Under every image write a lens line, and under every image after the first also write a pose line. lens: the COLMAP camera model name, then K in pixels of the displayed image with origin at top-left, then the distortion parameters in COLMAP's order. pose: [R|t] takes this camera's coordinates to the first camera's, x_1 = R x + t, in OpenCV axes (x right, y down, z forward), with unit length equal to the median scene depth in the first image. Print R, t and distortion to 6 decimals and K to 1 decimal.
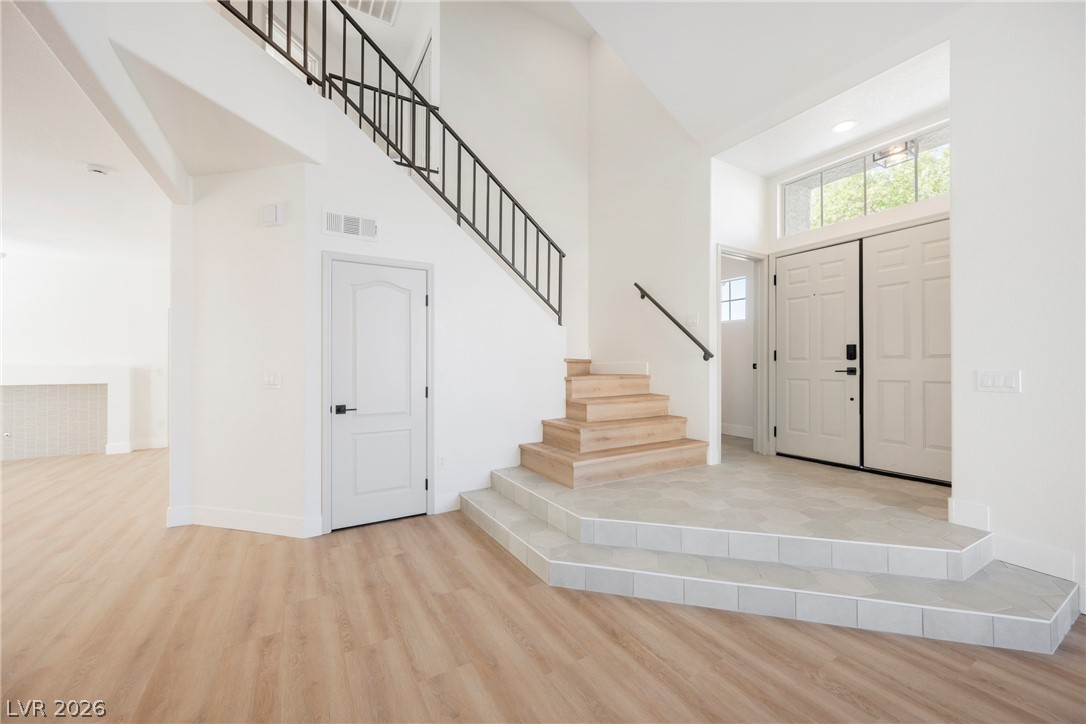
lens RADIAL K [[423.7, 0, 545.8], [0, 423.7, 361.8], [0, 0, 1]] dist [-0.000560, 0.000408]
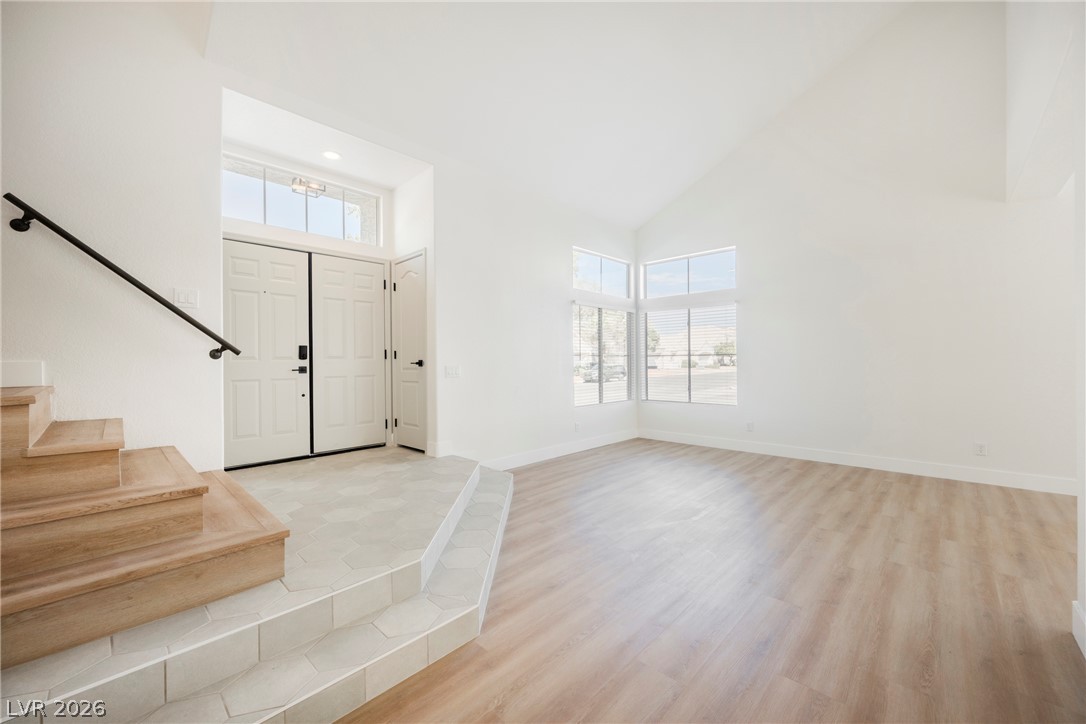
lens RADIAL K [[423.7, 0, 546.1], [0, 423.7, 365.5], [0, 0, 1]] dist [-0.000560, 0.000408]
pose [[-0.274796, -0.002312, 0.961500, -0.518236], [0.002354, 0.999992, 0.003077, 0.008697], [-0.961500, 0.003109, -0.274789, 0.711308]]
